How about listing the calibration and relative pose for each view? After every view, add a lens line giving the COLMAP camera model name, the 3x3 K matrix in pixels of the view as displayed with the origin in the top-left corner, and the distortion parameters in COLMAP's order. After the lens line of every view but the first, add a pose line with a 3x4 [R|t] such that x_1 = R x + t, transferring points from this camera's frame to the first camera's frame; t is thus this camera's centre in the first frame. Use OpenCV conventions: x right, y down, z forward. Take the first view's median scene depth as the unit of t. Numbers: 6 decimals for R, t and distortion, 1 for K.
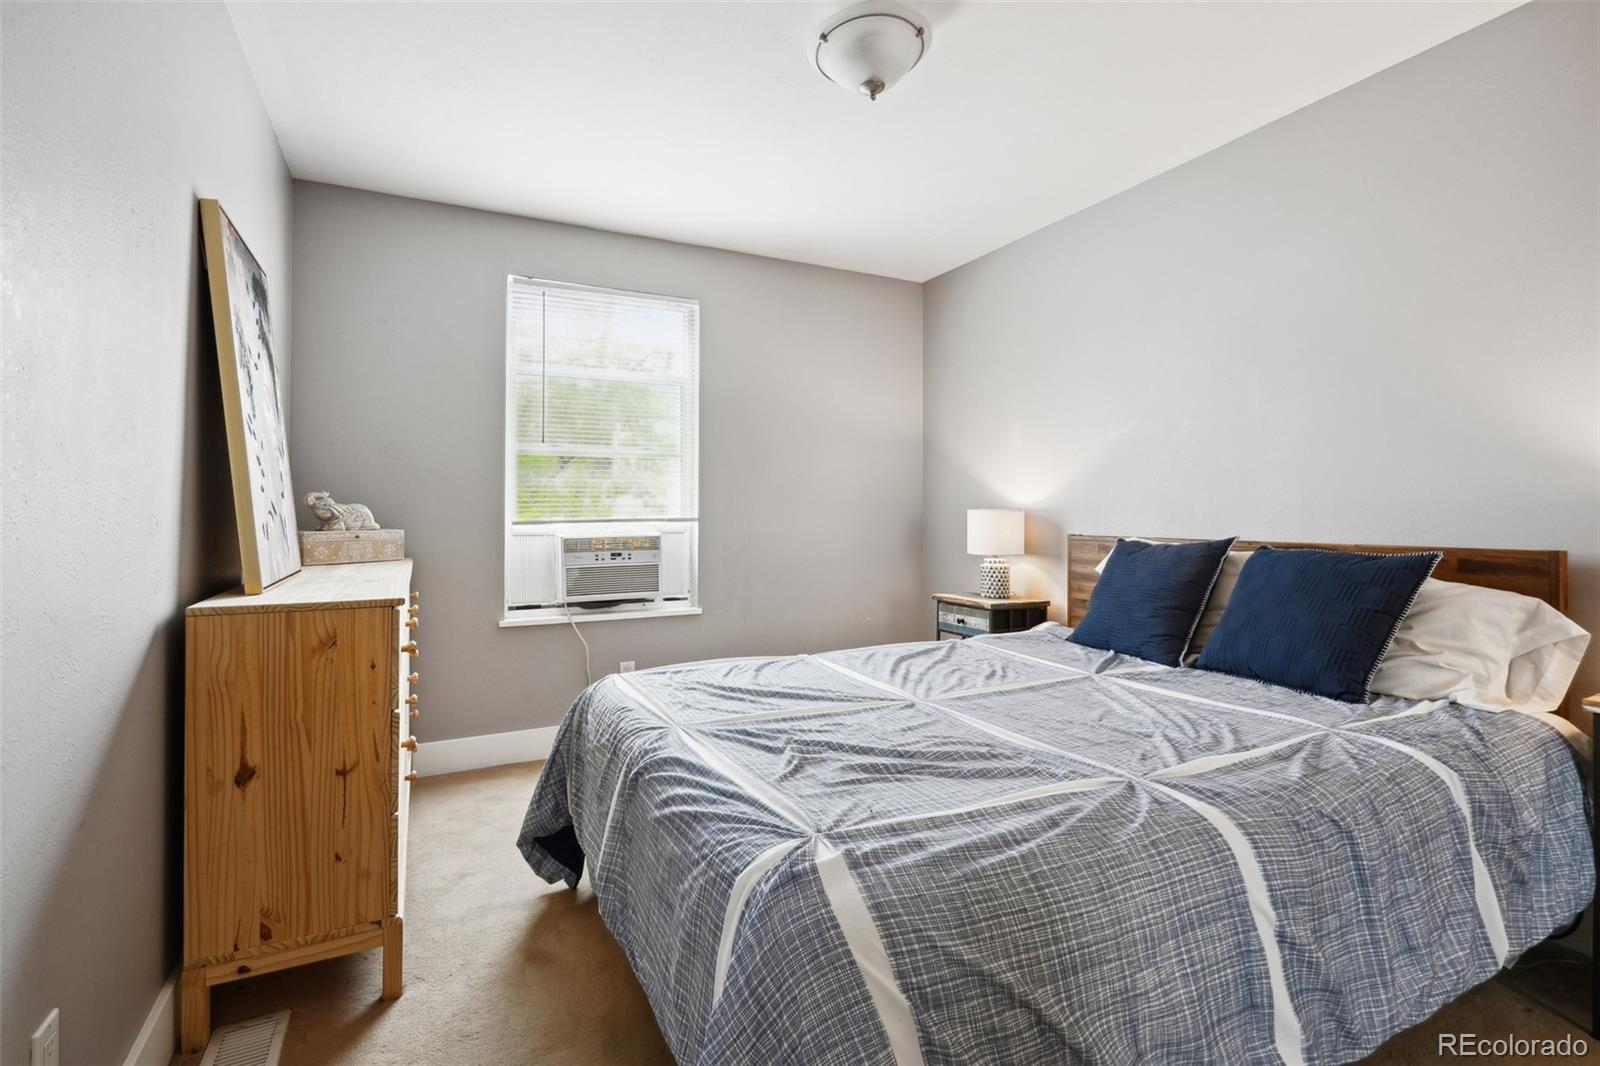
lens RADIAL K [[736.7, 0, 793.6], [0, 736.7, 511.3], [0, 0, 1]] dist [-0.001309, 0.000250]
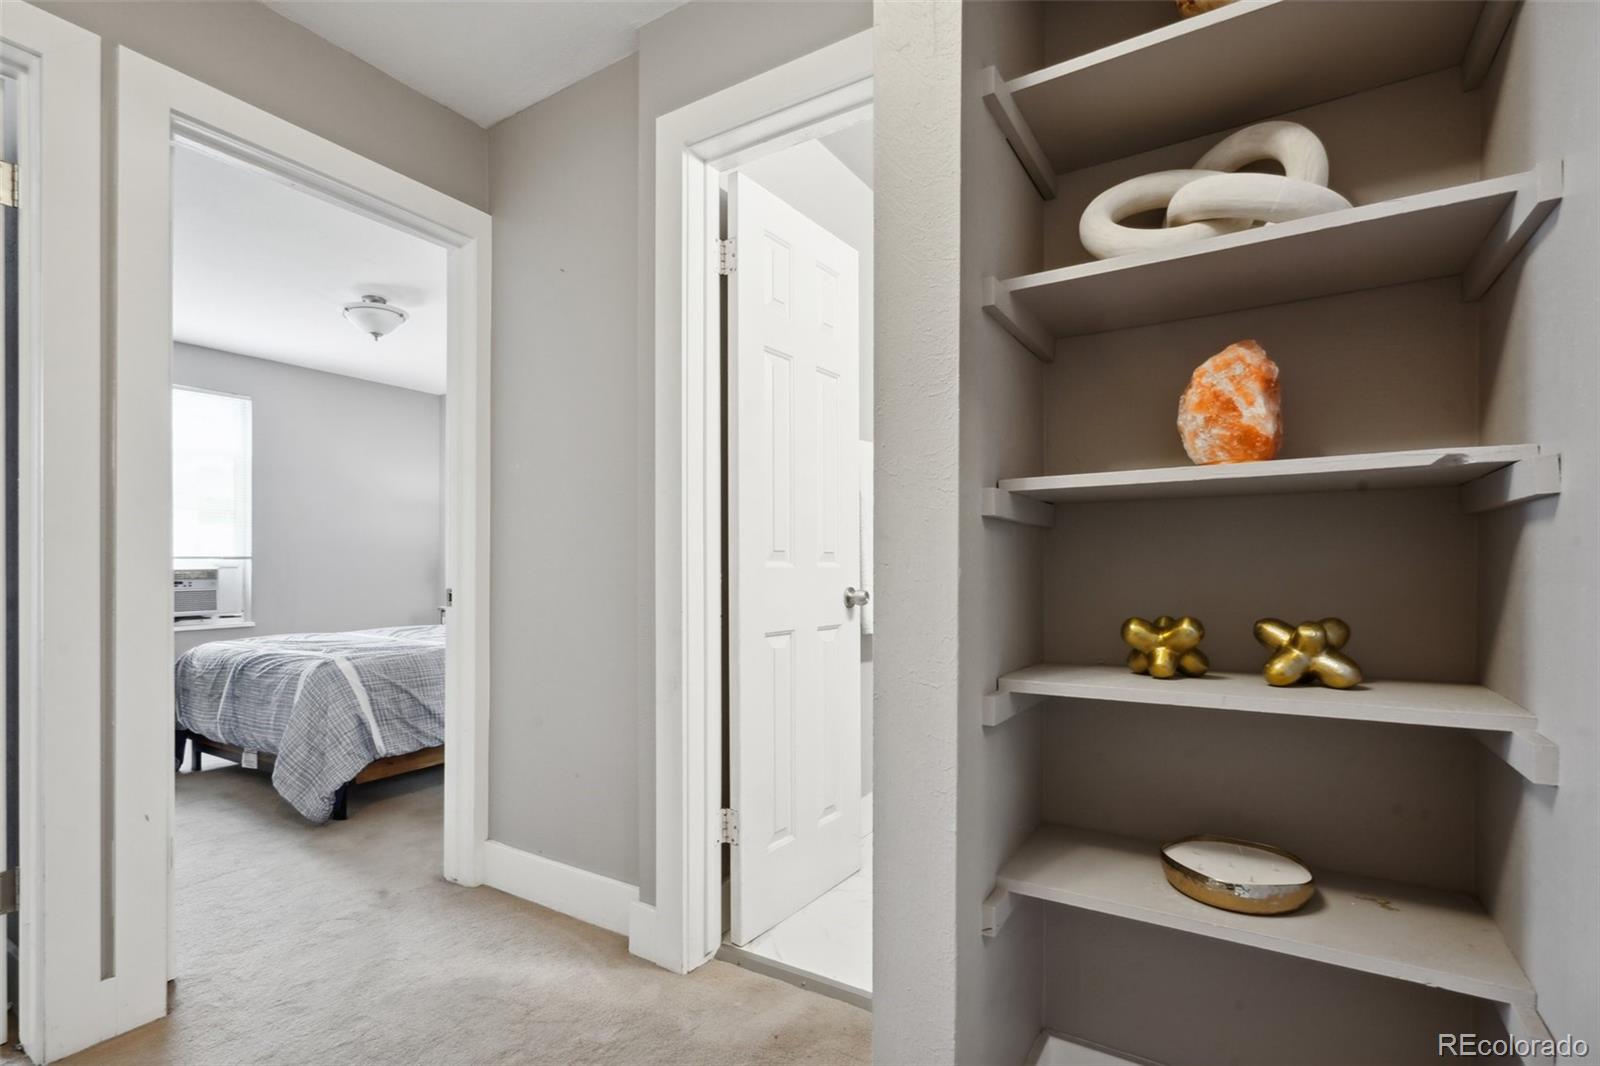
lens RADIAL K [[747.0, 0, 801.8], [0, 747.0, 550.8], [0, 0, 1]] dist [0.000043, 0.000120]
pose [[0.853594, -0.002710, 0.520932, 0.036653], [0.007079, 0.999954, -0.006397, 0.028210], [-0.520891, 0.009148, 0.853574, -1.305268]]
